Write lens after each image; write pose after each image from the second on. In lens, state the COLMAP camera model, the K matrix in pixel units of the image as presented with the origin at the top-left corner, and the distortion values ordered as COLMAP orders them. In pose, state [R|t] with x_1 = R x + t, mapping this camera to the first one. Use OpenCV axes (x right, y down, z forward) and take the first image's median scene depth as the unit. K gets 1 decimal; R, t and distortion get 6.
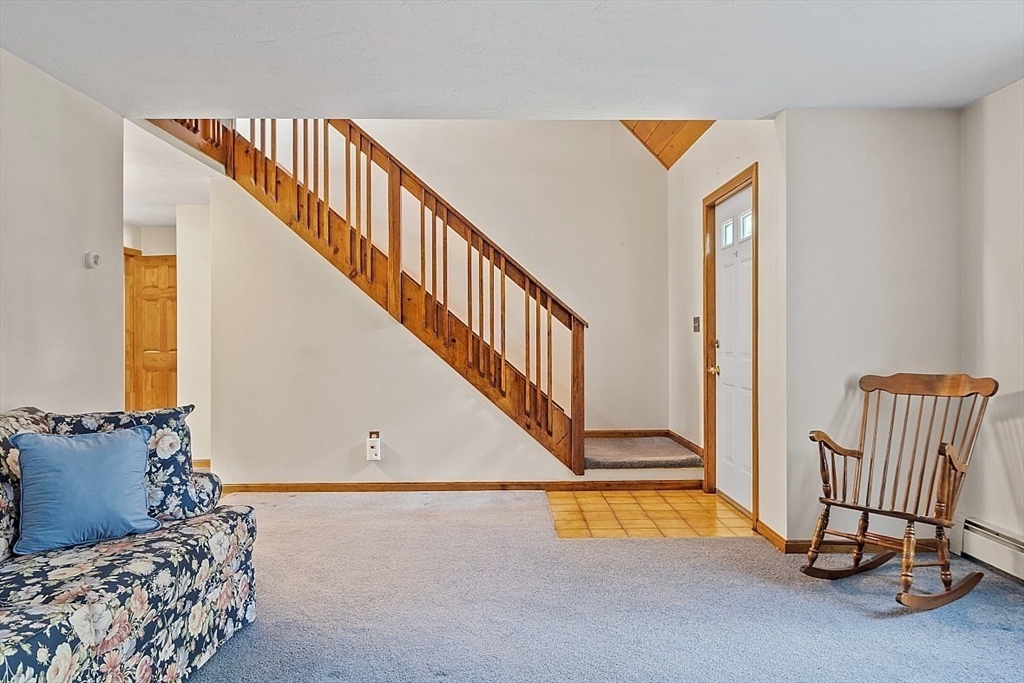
lens RADIAL K [[696.4, 0, 518.6], [0, 696.4, 341.1], [0, 0, 1]] dist [0.006719, -0.005741]
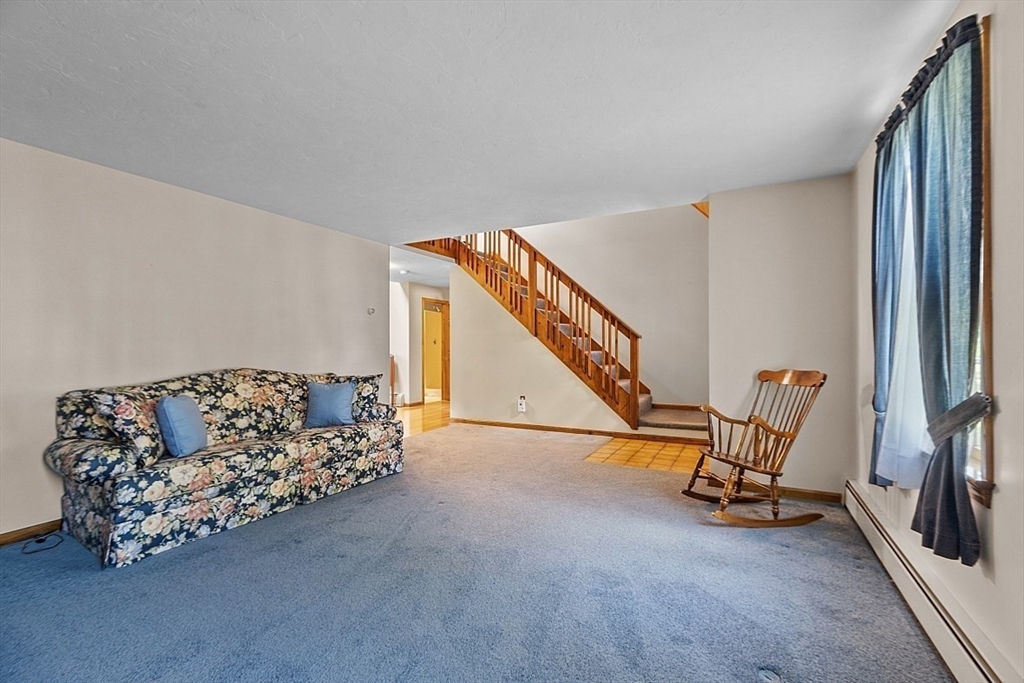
lens RADIAL K [[445.5, 0, 514.4], [0, 445.5, 345.9], [0, 0, 1]] dist [-0.002365, 0.001421]
pose [[0.878324, 0.000021, -0.478066, 0.398014], [-0.001340, 0.999996, -0.002418, 0.001308], [0.478065, 0.002765, 0.878320, -0.047612]]
